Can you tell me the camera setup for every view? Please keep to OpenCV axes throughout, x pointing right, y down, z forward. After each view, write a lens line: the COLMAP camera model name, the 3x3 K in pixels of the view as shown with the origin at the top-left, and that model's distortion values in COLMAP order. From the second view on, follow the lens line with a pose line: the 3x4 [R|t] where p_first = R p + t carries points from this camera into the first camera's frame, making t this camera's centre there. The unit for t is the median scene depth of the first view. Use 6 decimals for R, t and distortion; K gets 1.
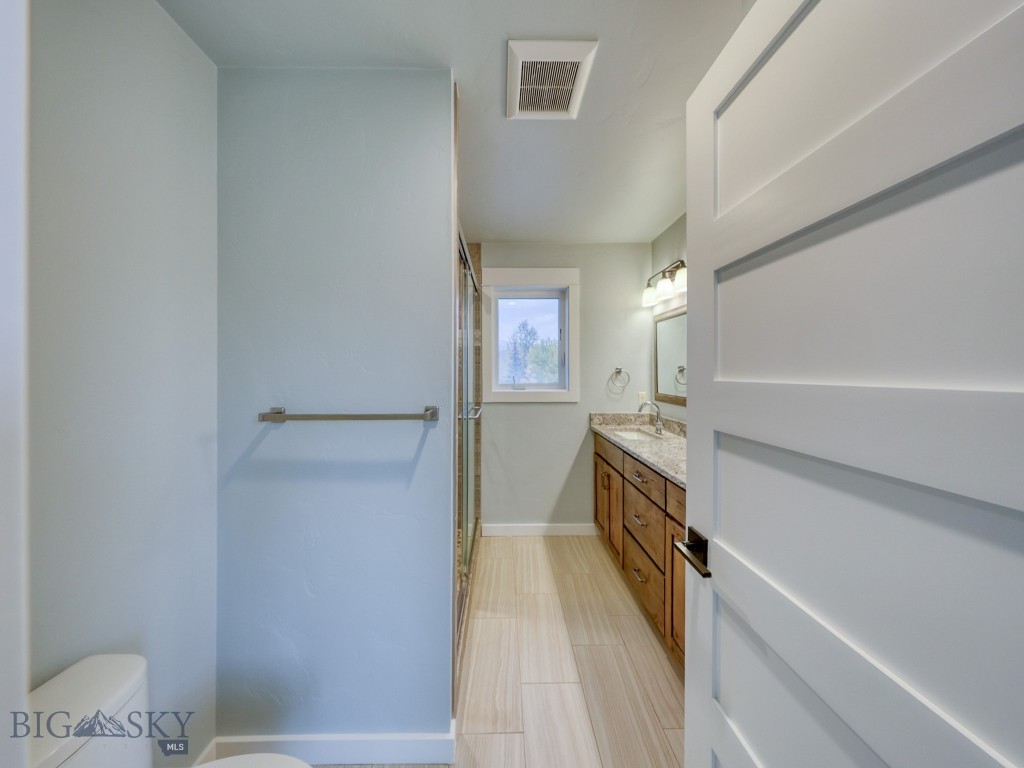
lens RADIAL K [[291.2, 0, 508.7], [0, 291.2, 376.3], [0, 0, 1]] dist [-0.007576, -0.000074]
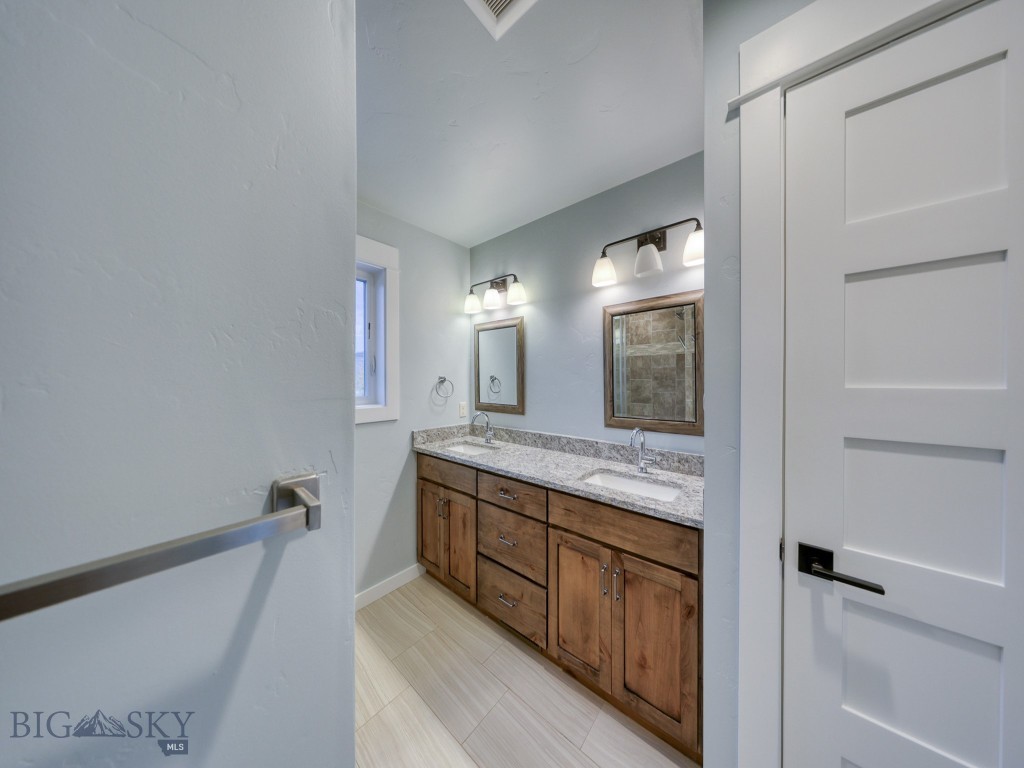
lens RADIAL K [[291.2, 0, 512.7], [0, 291.2, 383.4], [0, 0, 1]] dist [-0.007576, -0.000074]
pose [[0.645754, -0.002485, 0.763541, -0.181052], [0.006716, 0.999975, -0.002426, -0.004809], [-0.763516, 0.006695, 0.645754, 0.280195]]
